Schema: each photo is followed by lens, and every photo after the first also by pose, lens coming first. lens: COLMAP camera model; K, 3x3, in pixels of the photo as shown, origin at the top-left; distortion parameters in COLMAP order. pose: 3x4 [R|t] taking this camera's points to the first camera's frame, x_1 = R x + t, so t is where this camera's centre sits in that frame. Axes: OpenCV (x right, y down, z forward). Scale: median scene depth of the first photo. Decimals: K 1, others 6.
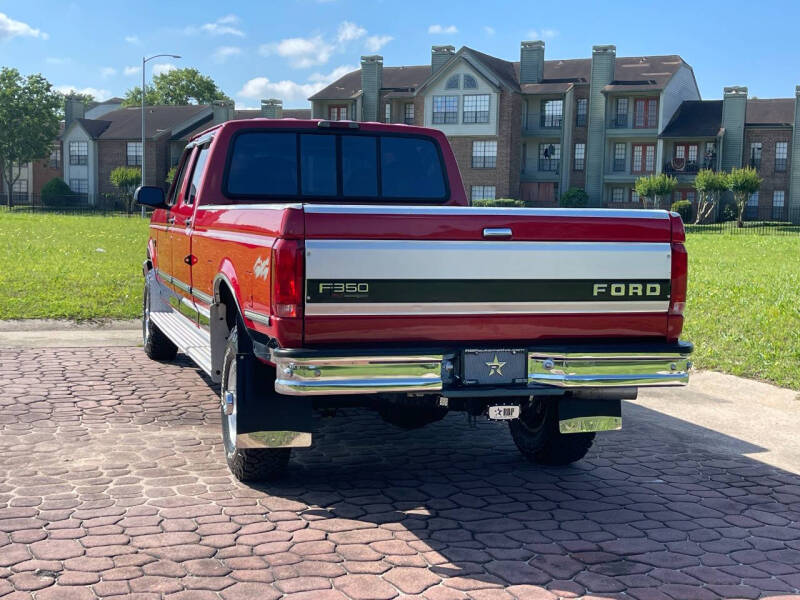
lens RADIAL K [[1099.7, 0, 400.0], [0, 1099.7, 300.0], [0, 0, 1]] dist [0.157591, -0.527056]
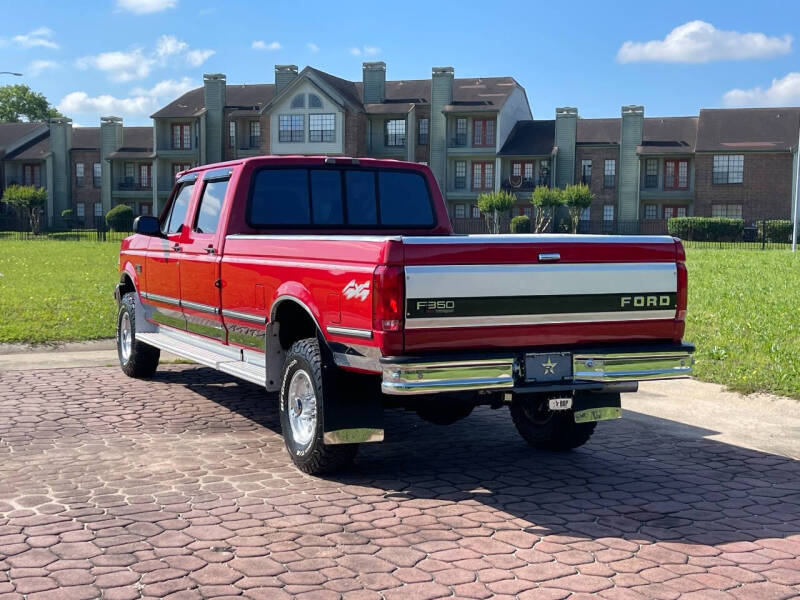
lens RADIAL K [[1099.7, 0, 400.0], [0, 1099.7, 300.0], [0, 0, 1]] dist [0.157591, -0.527056]
pose [[0.988173, -0.023145, 0.151586, -0.248015], [0.025287, 0.999606, -0.012215, -0.002586], [-0.151244, 0.015904, 0.988369, -0.173161]]
